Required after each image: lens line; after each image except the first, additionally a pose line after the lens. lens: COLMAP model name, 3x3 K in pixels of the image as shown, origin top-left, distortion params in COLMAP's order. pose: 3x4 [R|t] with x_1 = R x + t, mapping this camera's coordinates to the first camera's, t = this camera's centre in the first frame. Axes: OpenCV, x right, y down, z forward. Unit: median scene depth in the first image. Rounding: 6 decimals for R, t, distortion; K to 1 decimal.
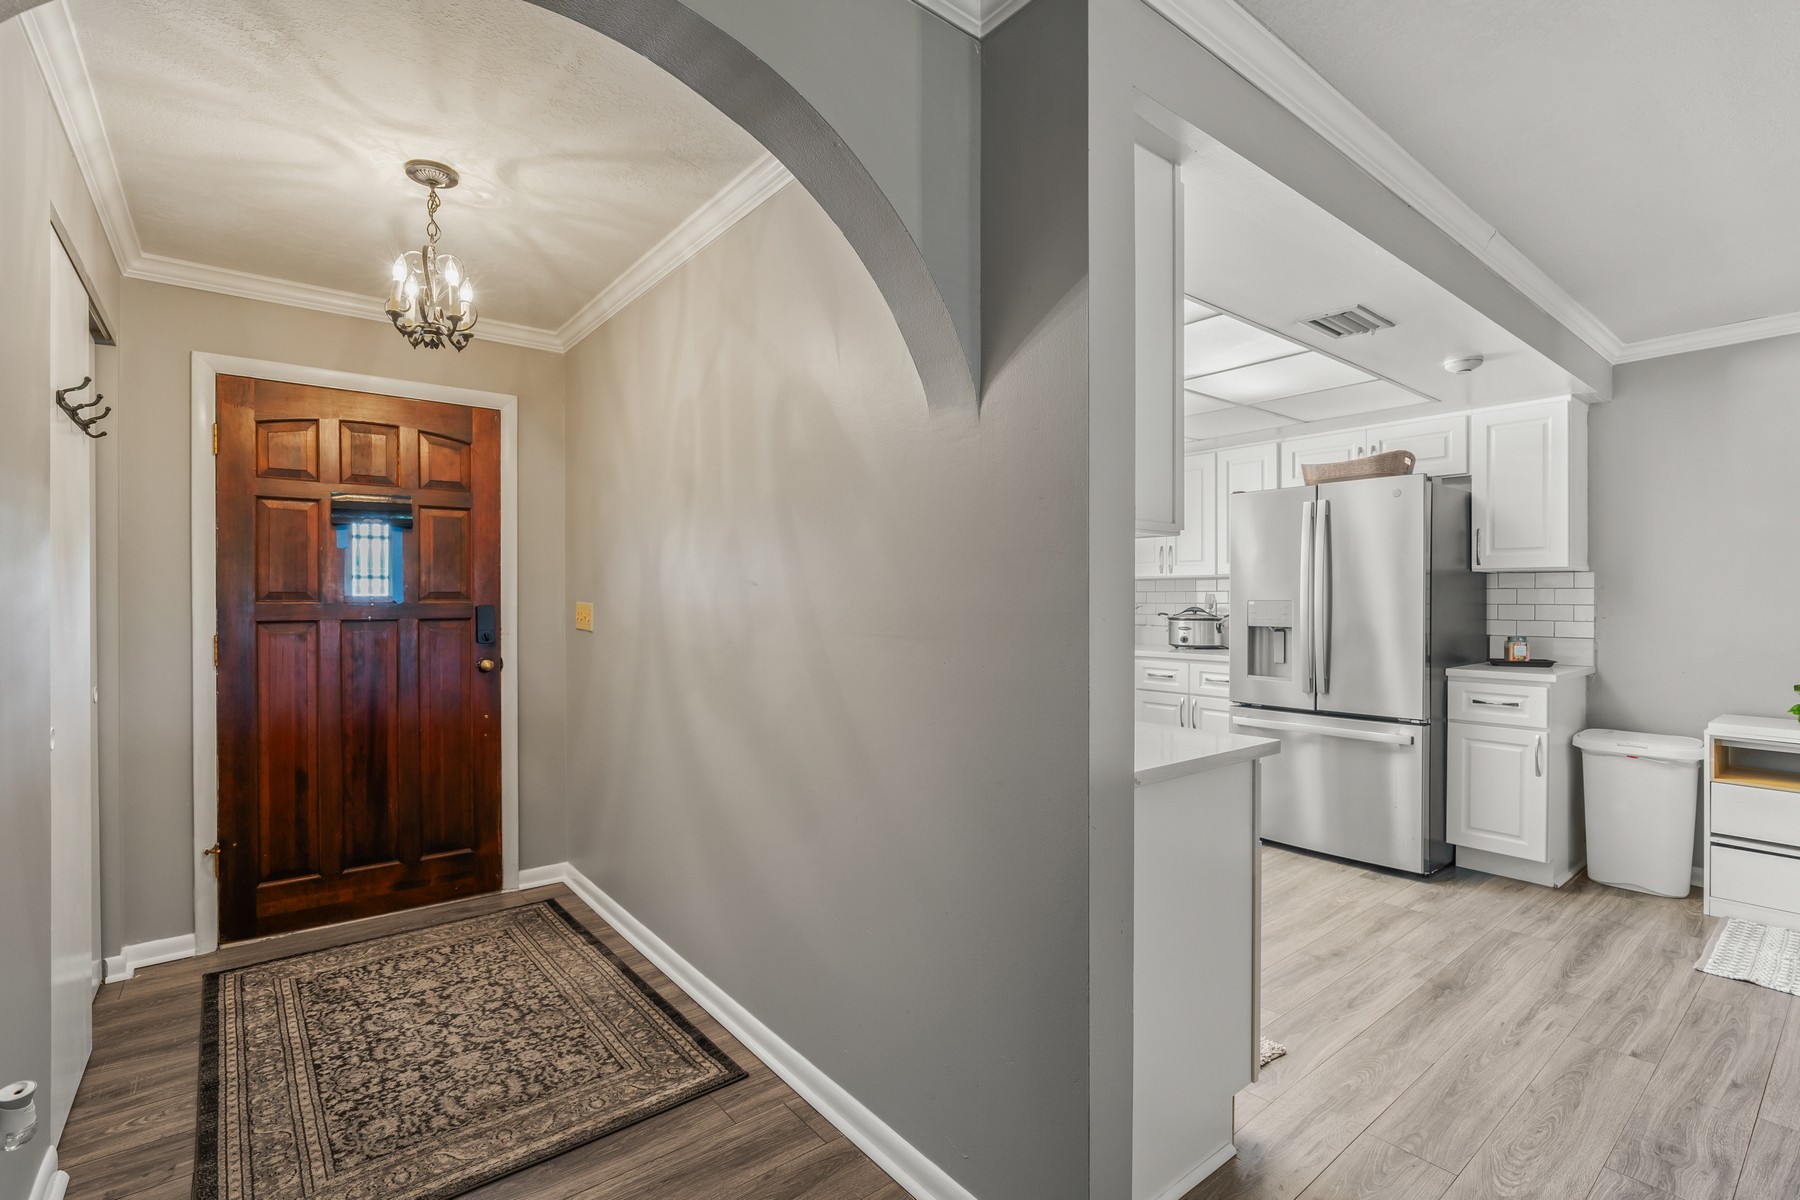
lens RADIAL K [[822.6, 0, 896.1], [0, 822.6, 616.8], [0, 0, 1]] dist [-0.002364, -0.000884]
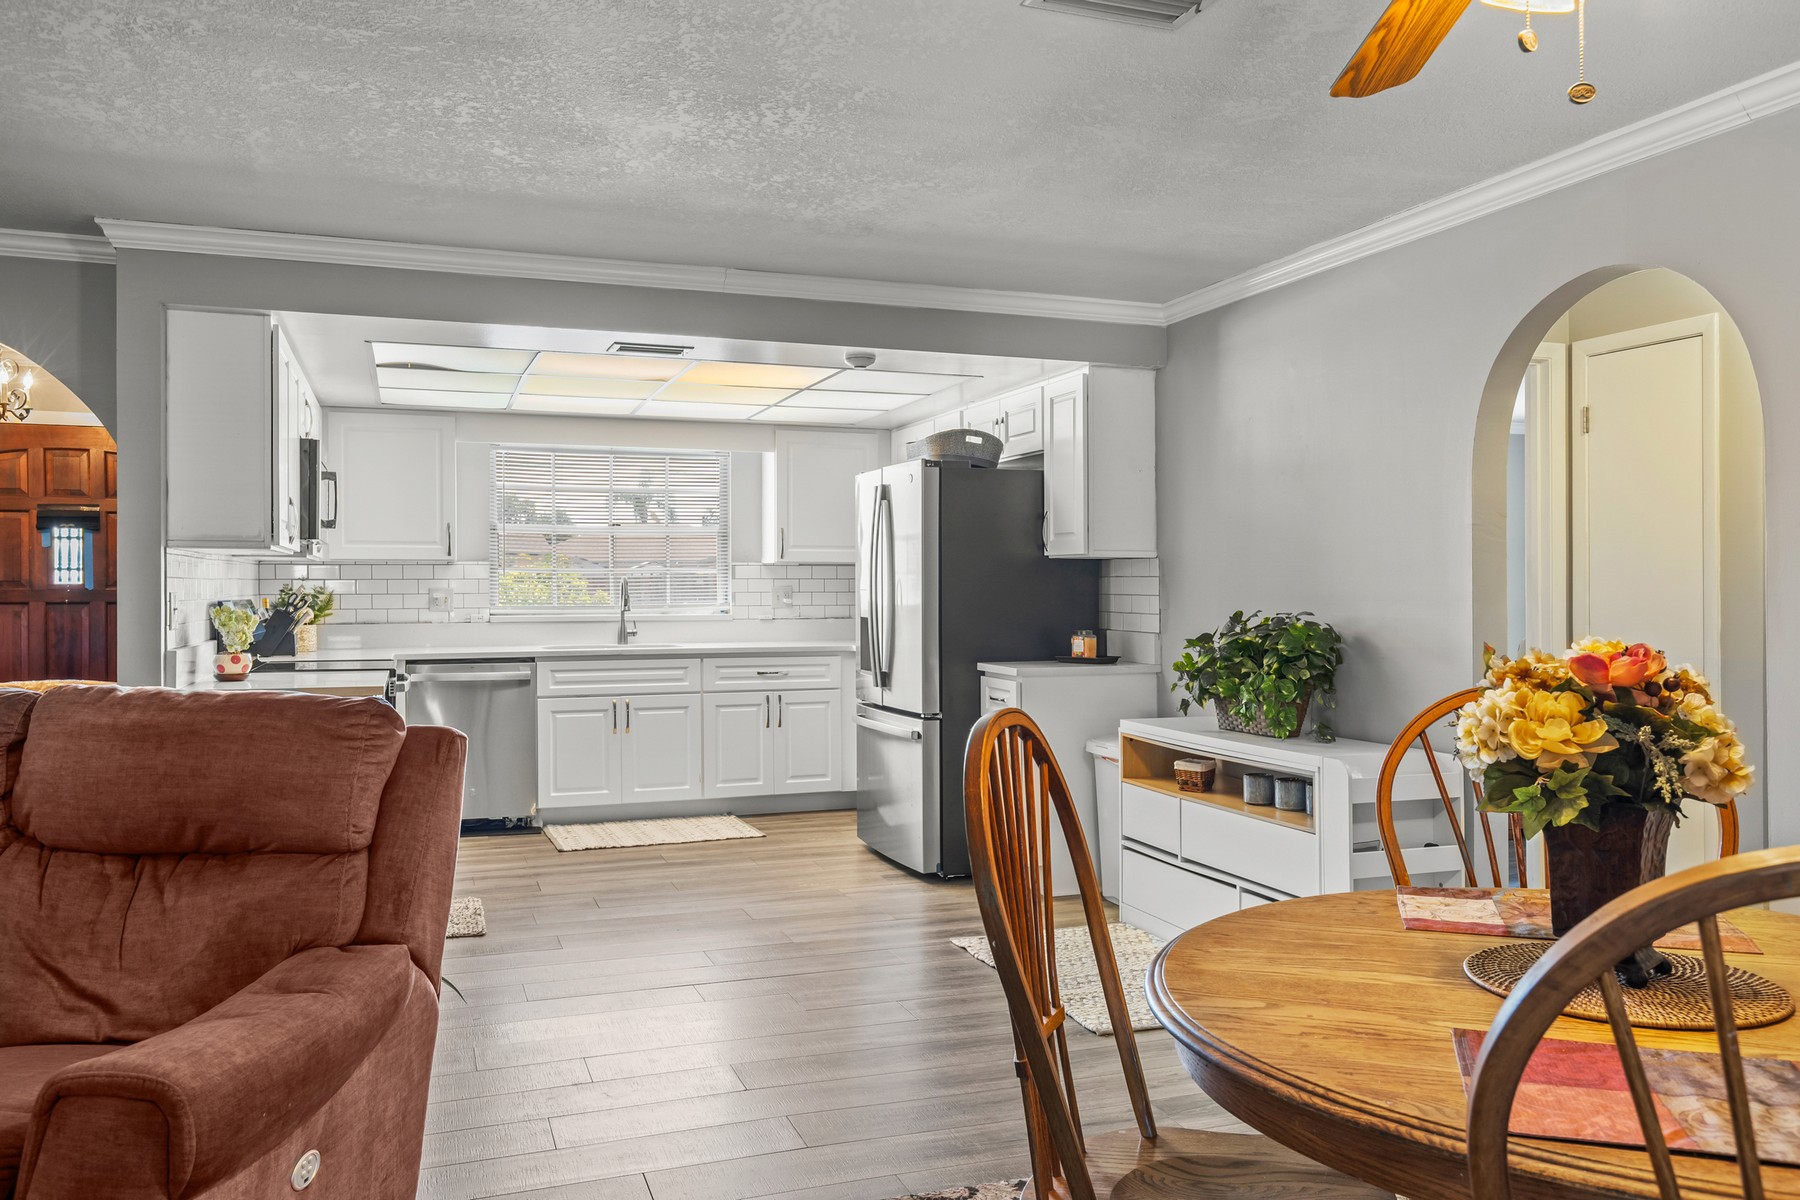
lens RADIAL K [[1384.3, 0, 902.7], [0, 1384.3, 614.0], [0, 0, 1]] dist [0.035323, 0.000942]
pose [[0.939250, 0.008217, -0.343134, 1.320381], [-0.010346, 0.999937, -0.004376, 0.017528], [0.343077, 0.007661, 0.939276, -0.599691]]
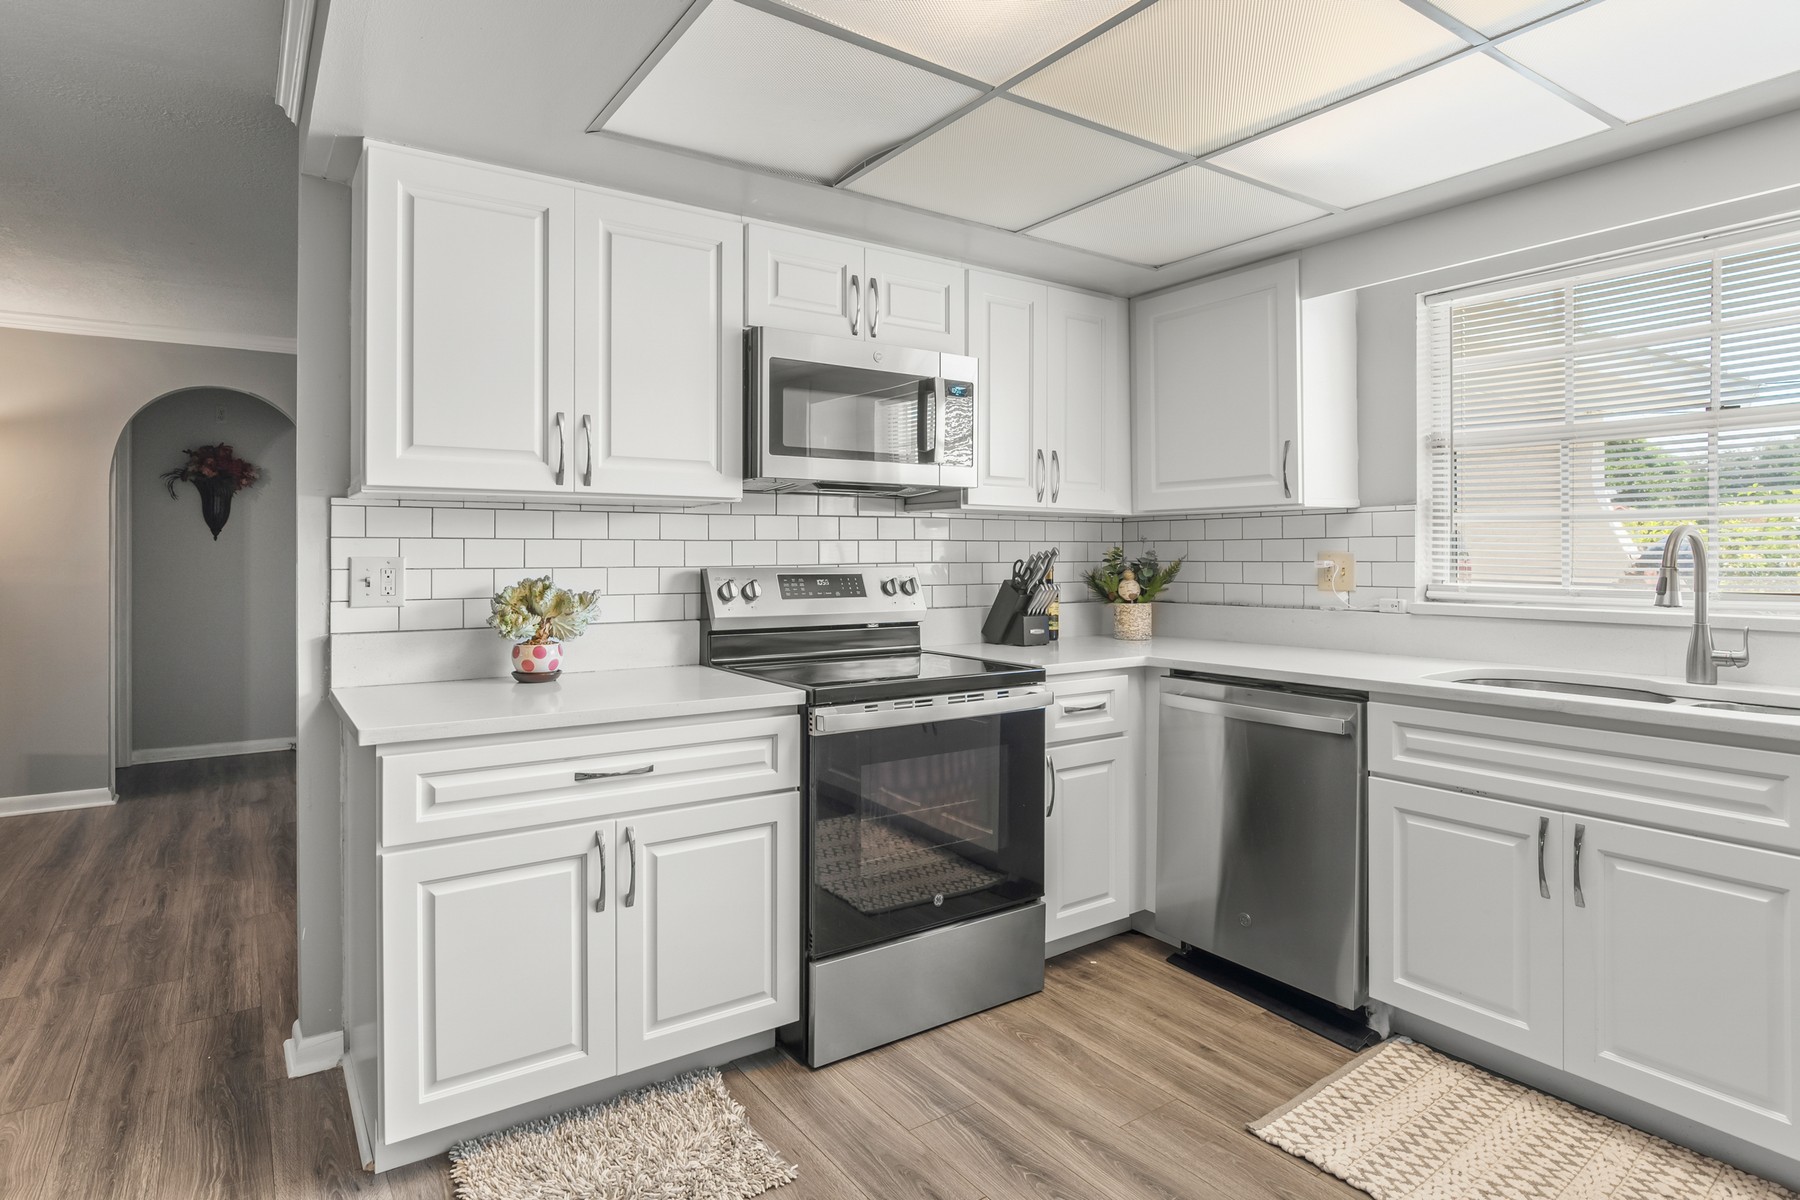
lens RADIAL K [[954.6, 0, 858.0], [0, 954.6, 555.8], [0, 0, 1]] dist [-0.010439, 0.000162]
pose [[-0.112419, 0.003371, -0.993655, 0.813540], [-0.025877, 0.999645, 0.006319, -0.017807], [0.993324, 0.026424, -0.112291, 0.934227]]
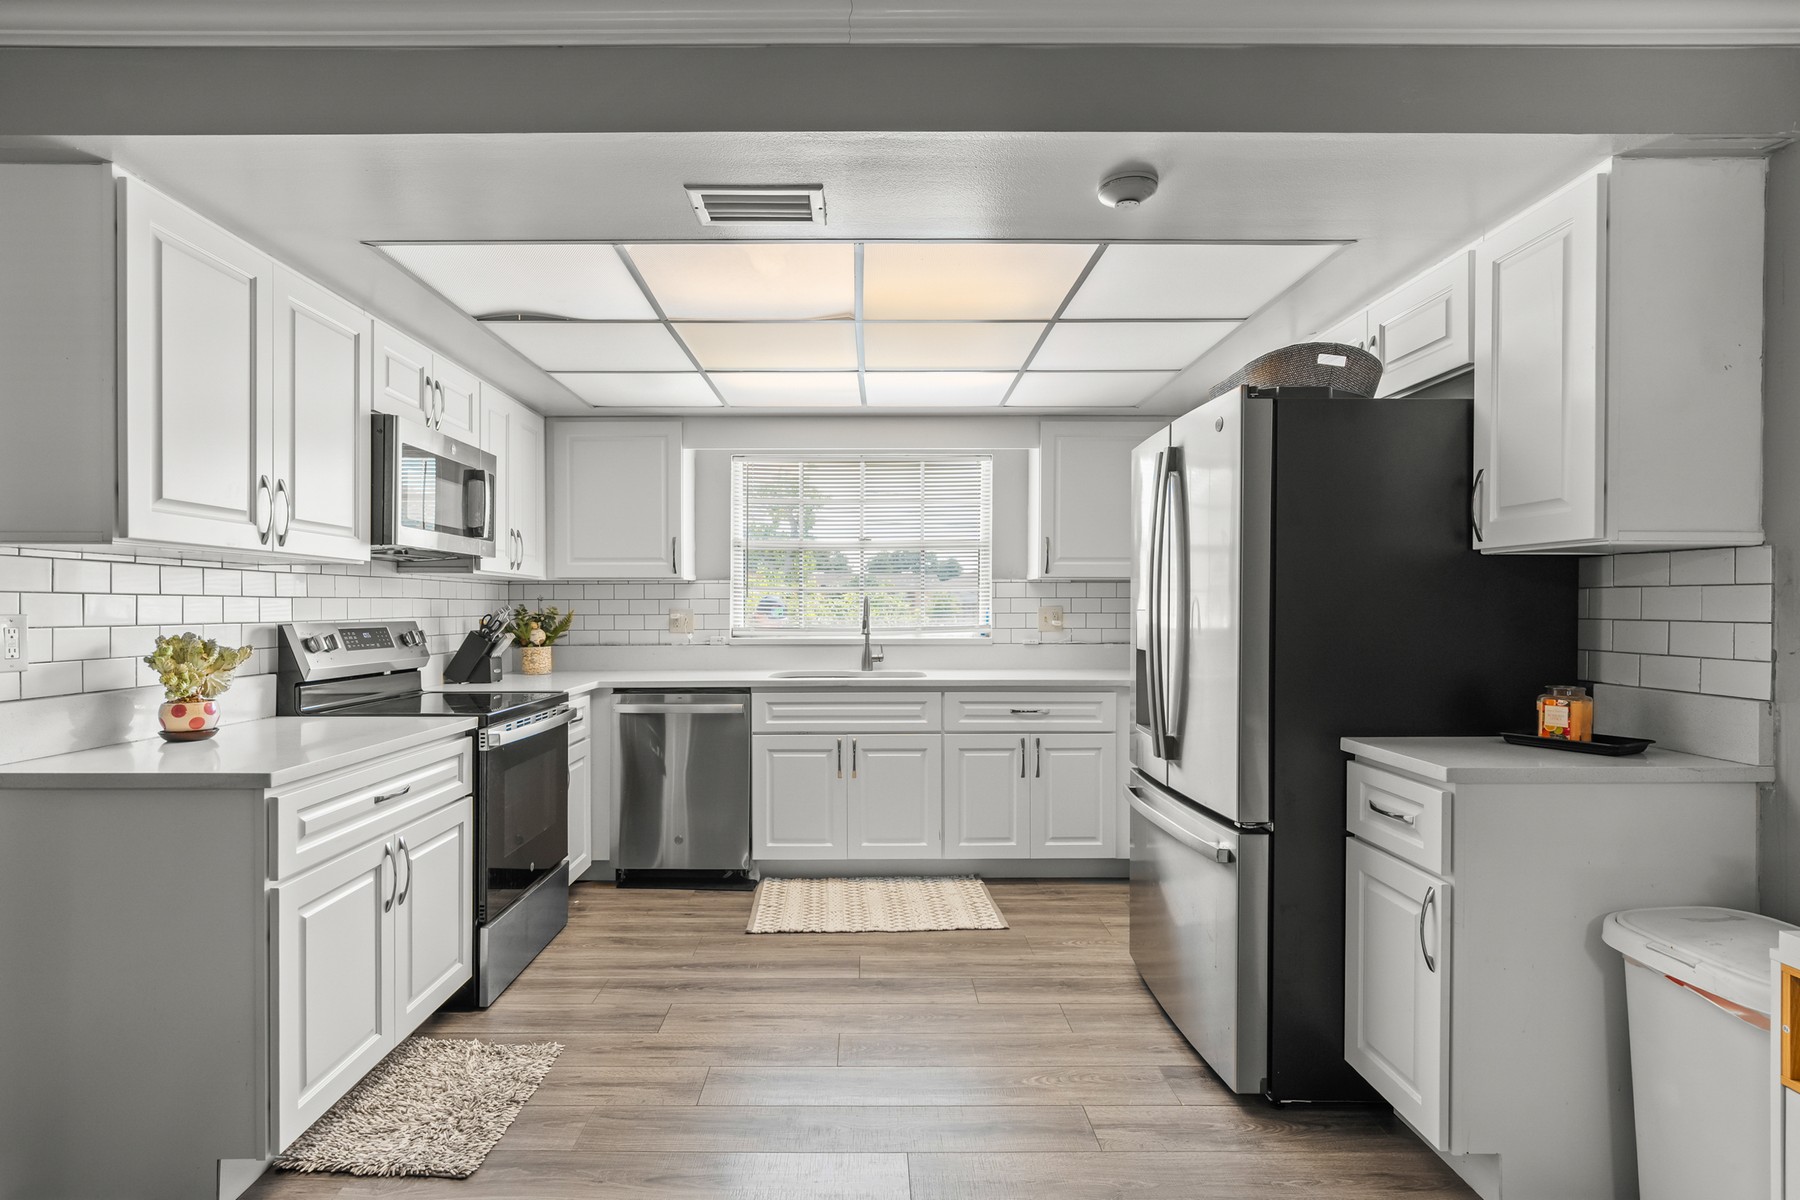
lens RADIAL K [[893.0, 0, 868.5], [0, 893.0, 631.6], [0, 0, 1]] dist [-0.005412, 0.001937]
pose [[0.767475, 0.017995, -0.640826, 0.939837], [-0.017993, 0.999817, 0.006528, -0.005589], [0.640826, 0.006520, 0.767658, 0.411557]]
